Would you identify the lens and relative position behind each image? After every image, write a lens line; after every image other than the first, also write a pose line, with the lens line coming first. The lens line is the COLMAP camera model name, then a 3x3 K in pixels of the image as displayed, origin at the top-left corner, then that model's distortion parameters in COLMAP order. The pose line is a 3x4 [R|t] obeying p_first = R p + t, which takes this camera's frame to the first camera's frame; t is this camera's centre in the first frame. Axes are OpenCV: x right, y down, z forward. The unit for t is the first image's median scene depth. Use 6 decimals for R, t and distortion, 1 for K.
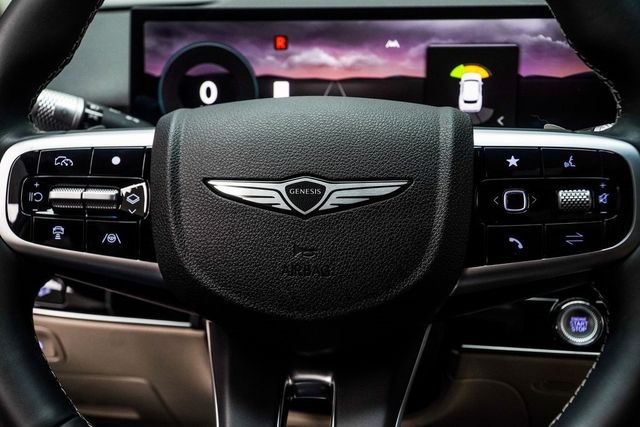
lens RADIAL K [[681.4, 0, 320.0], [0, 681.4, 213.5], [0, 0, 1]] dist [0.000319, 0.000474]
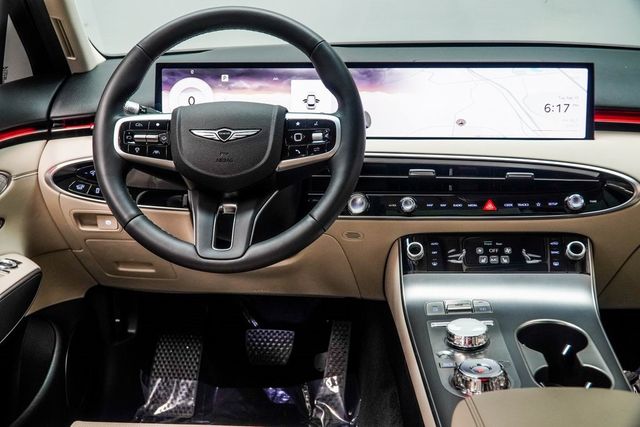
lens RADIAL K [[668.9, 0, 320.0], [0, 668.9, 213.5], [0, 0, 1]] dist [-0.022354, -0.024947]
pose [[0.999671, -0.003765, 0.025360, 0.295815], [0.004167, 0.999866, -0.015816, 0.337178], [-0.025297, 0.015917, 0.999553, -1.761683]]
